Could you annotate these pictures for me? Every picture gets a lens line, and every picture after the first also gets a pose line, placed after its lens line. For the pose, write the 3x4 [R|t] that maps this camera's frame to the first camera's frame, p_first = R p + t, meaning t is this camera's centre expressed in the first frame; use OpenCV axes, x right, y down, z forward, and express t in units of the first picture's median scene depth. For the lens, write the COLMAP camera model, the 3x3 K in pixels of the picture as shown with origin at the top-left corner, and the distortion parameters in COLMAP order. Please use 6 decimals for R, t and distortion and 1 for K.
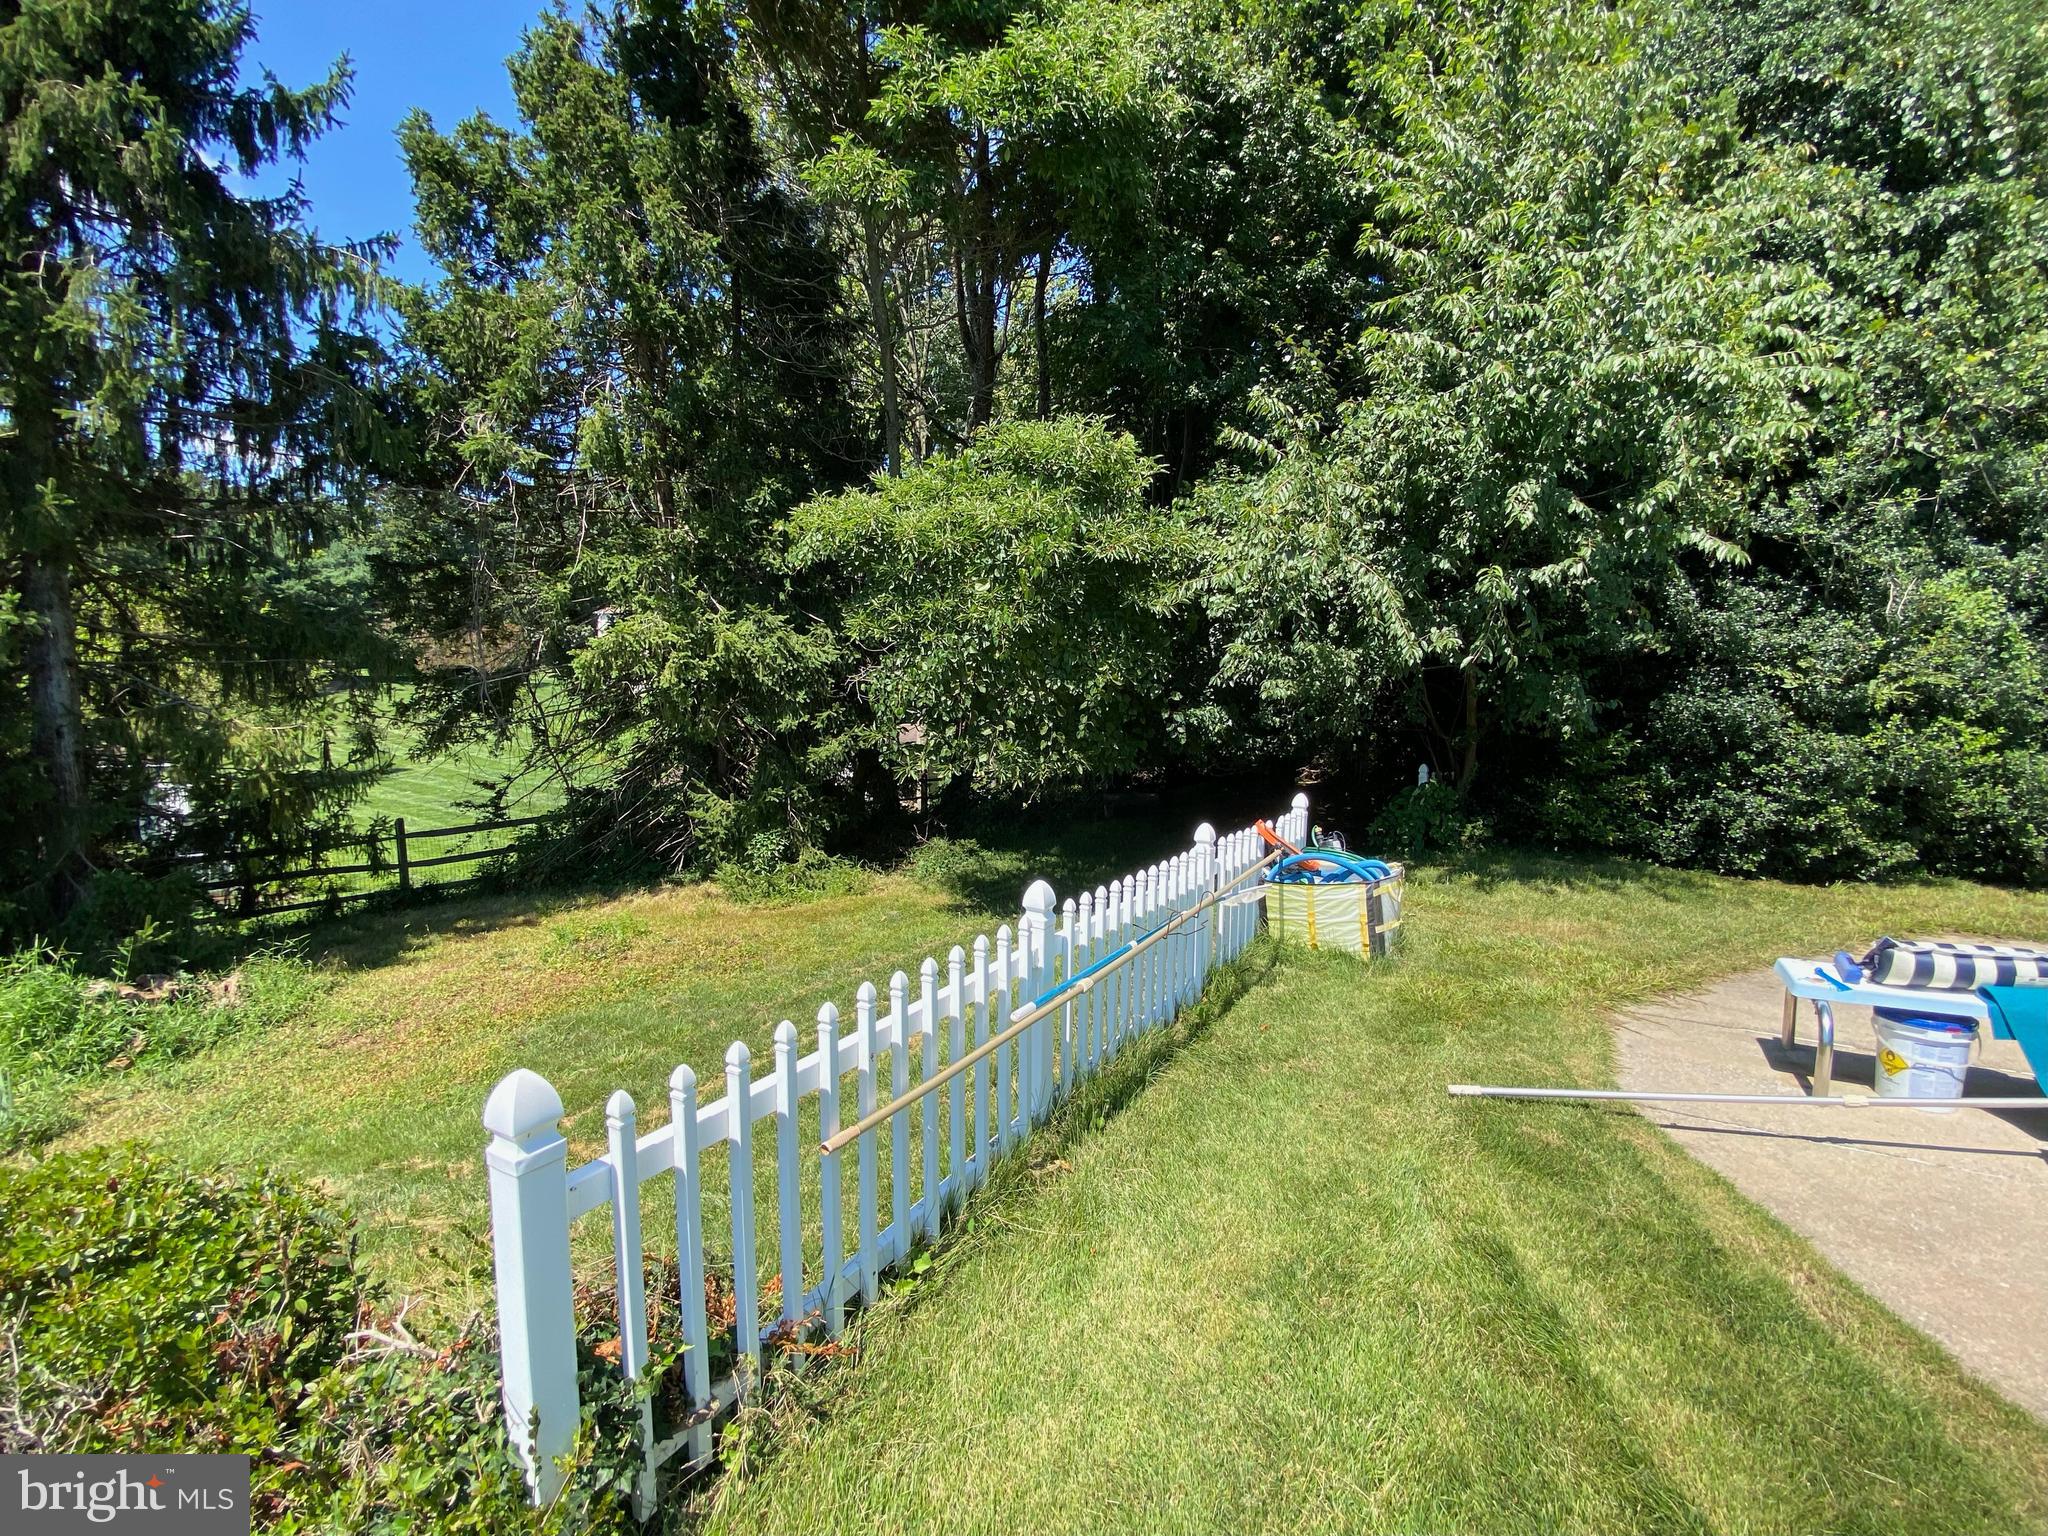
lens RADIAL K [[840.0, 0, 1035.8], [0, 840.0, 774.8], [0, 0, 1]] dist [0.014184, -0.016335]
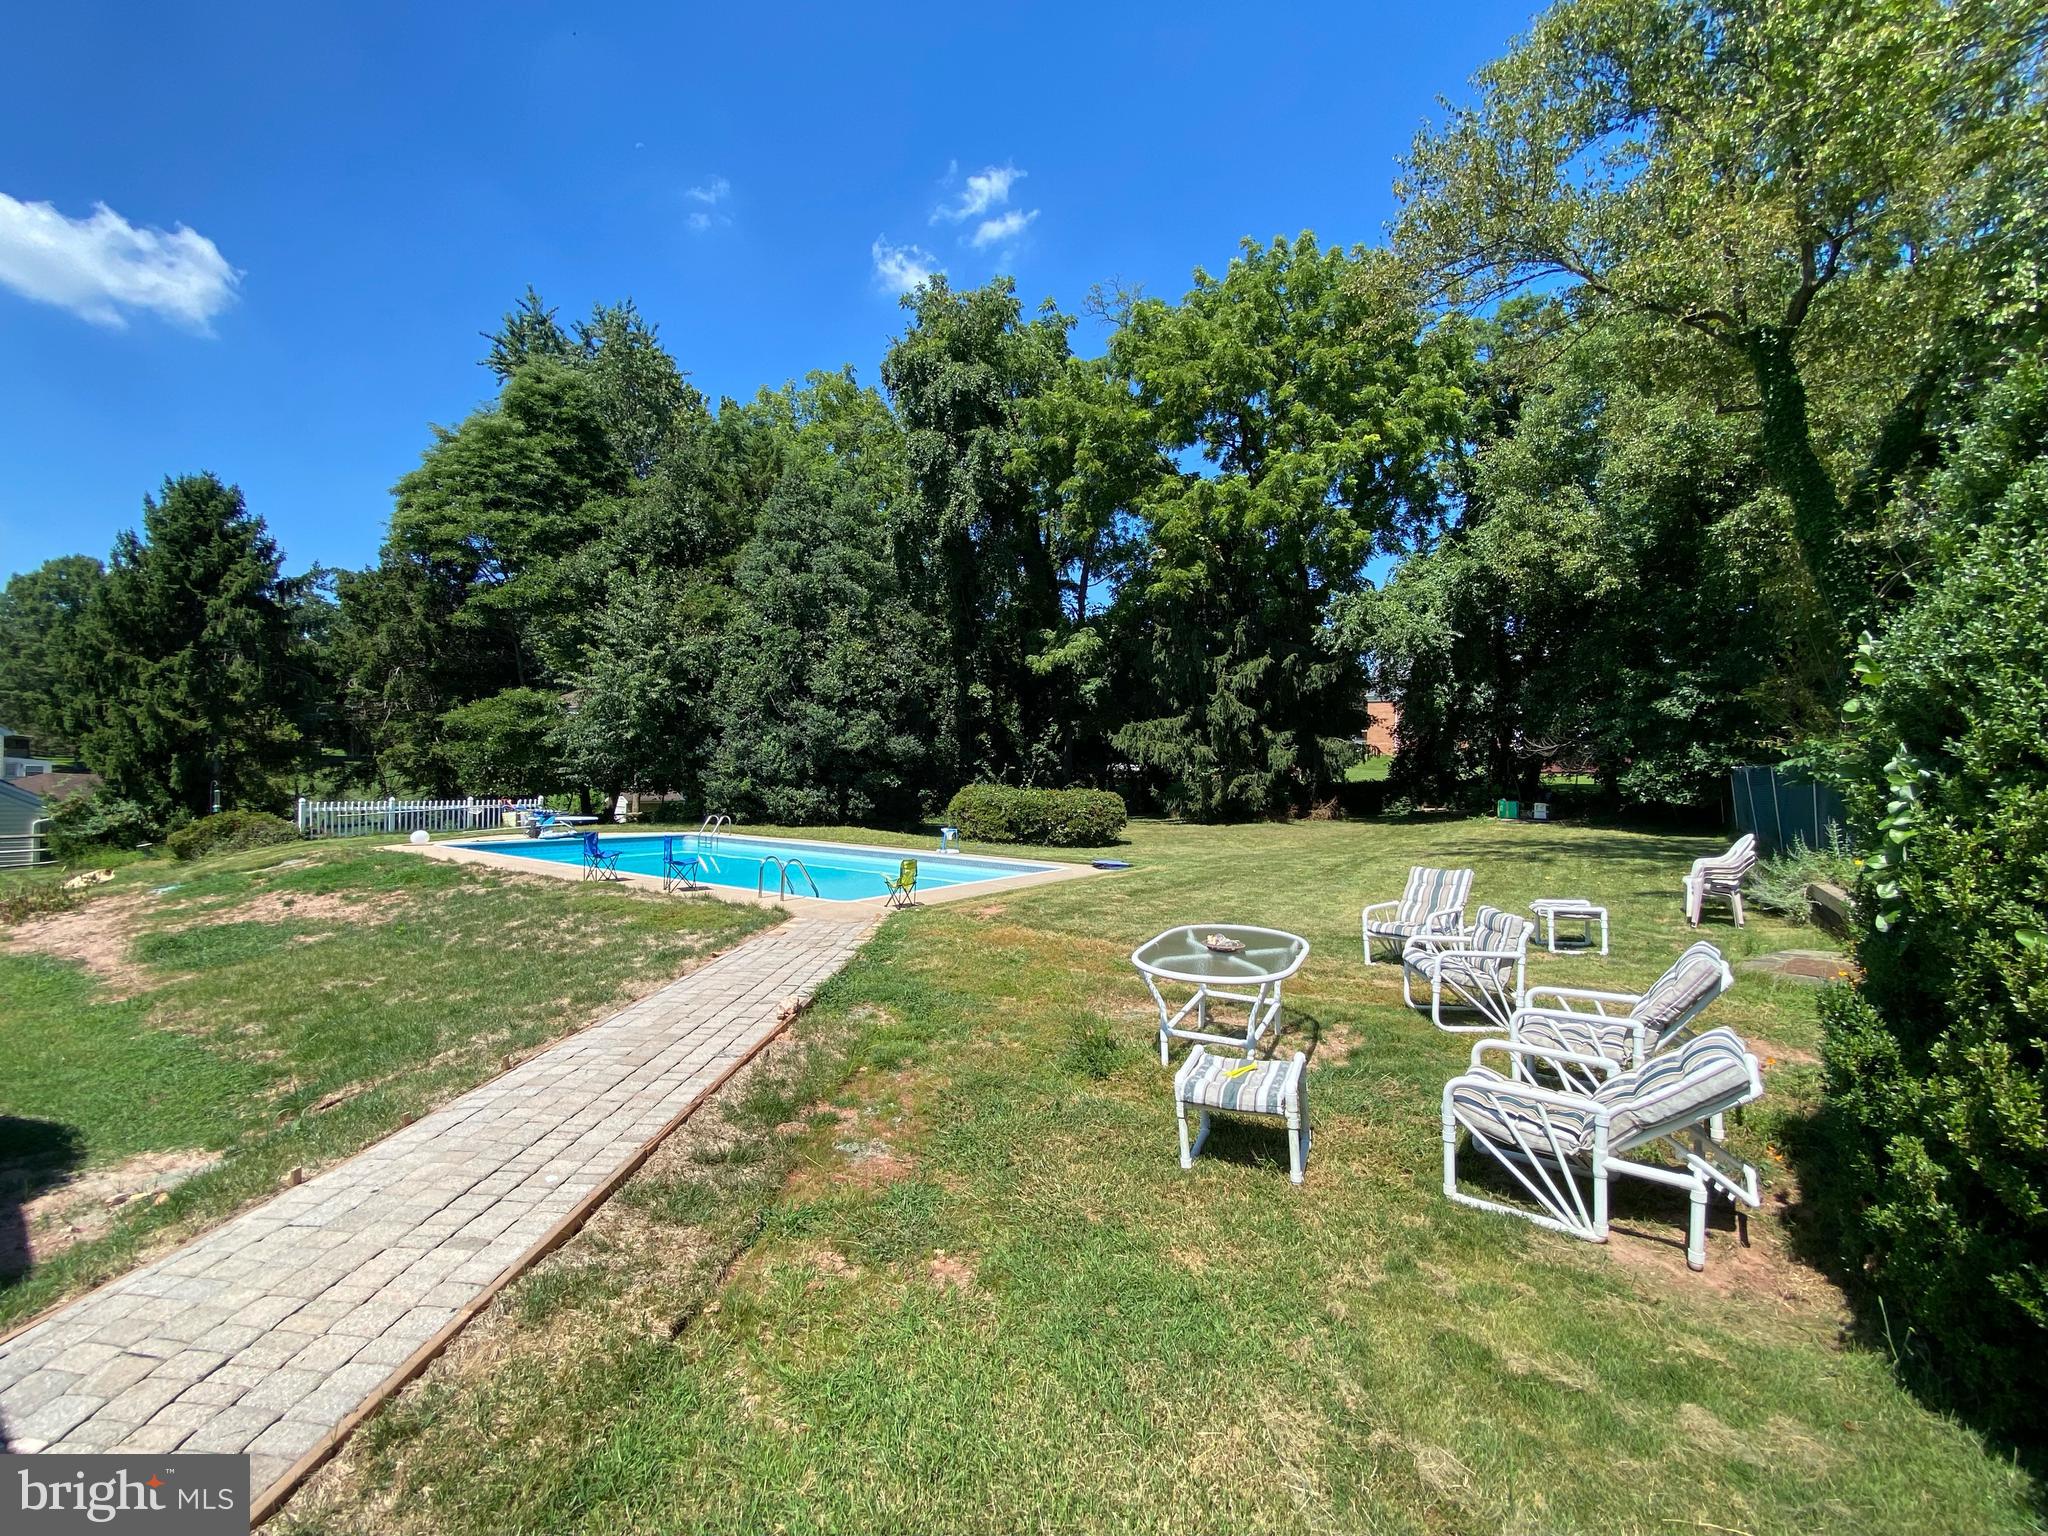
lens RADIAL K [[840.0, 0, 1043.0], [0, 840.0, 760.6], [0, 0, 1]] dist [0.014184, -0.016335]
pose [[0.998955, 0.000773, 0.045693, 2.351182], [0.004130, 0.994239, -0.107103, 0.285906], [-0.045513, 0.107180, 0.993197, -2.927640]]
